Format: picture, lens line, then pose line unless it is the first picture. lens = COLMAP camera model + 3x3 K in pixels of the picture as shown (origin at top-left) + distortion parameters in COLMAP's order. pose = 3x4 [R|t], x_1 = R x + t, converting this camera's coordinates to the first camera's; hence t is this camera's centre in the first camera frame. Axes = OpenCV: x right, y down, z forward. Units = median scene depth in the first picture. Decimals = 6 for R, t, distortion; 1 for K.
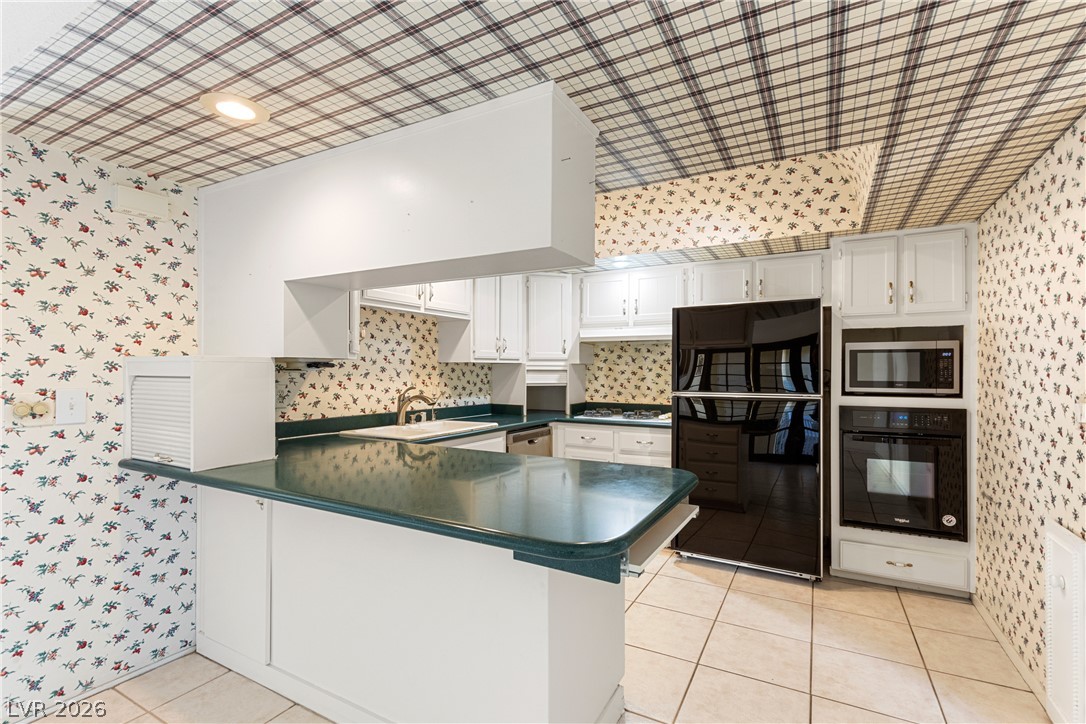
lens RADIAL K [[501.6, 0, 547.0], [0, 501.6, 368.5], [0, 0, 1]] dist [0.004010, -0.003060]
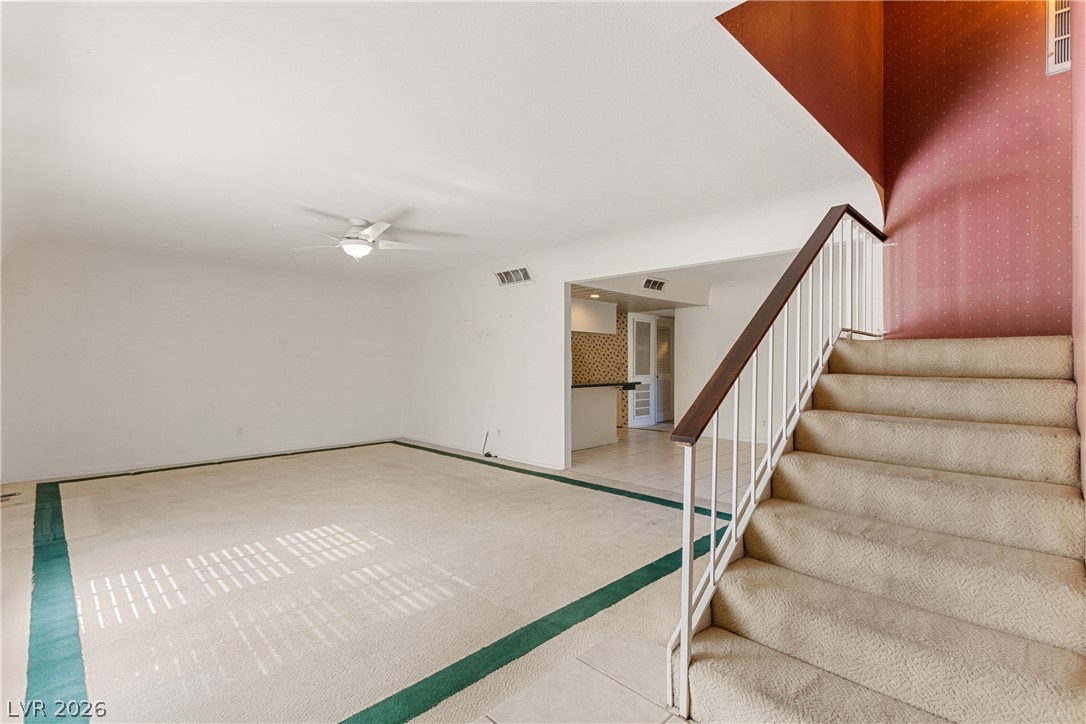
lens RADIAL K [[501.6, 0, 552.2], [0, 501.6, 364.0], [0, 0, 1]] dist [0.004010, -0.003060]
pose [[0.272185, -0.006796, 0.962221, -2.351243], [-0.004448, 0.999955, 0.008320, 0.013039], [-0.962235, -0.006544, 0.272143, 0.092487]]
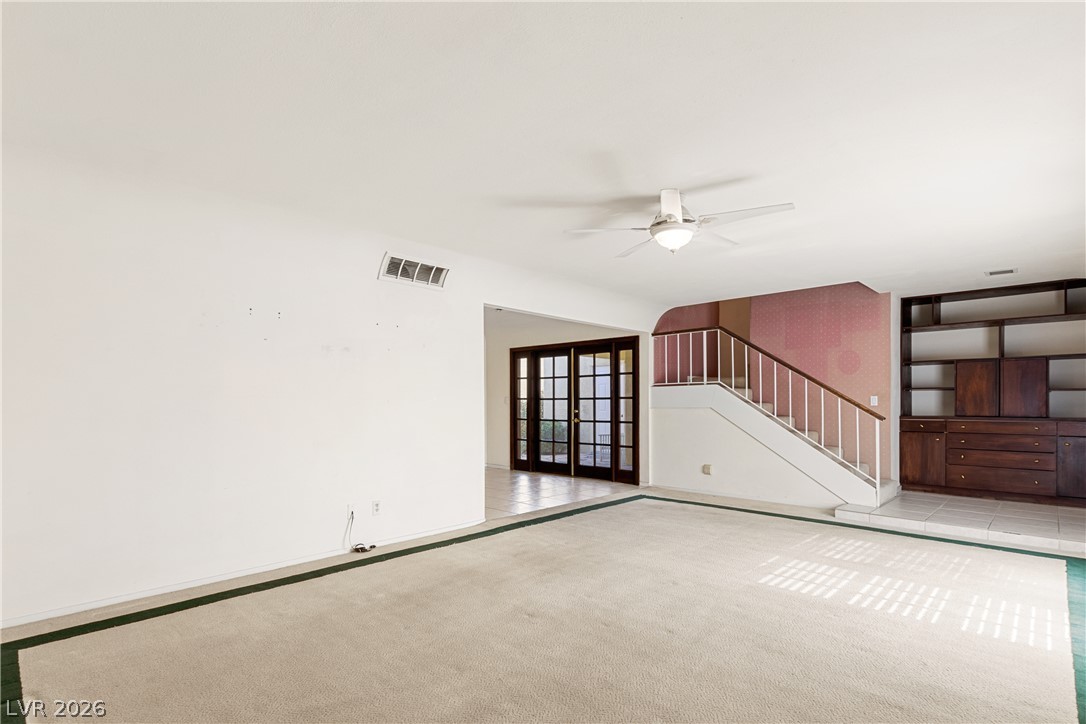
lens RADIAL K [[528.8, 0, 535.9], [0, 528.8, 401.7], [0, 0, 1]] dist [-0.012275, -0.000662]
pose [[-0.962356, 0.003886, 0.271766, -1.227097], [0.002348, 0.999979, -0.005982, 0.048807], [-0.271783, -0.005118, -0.962345, 2.018650]]
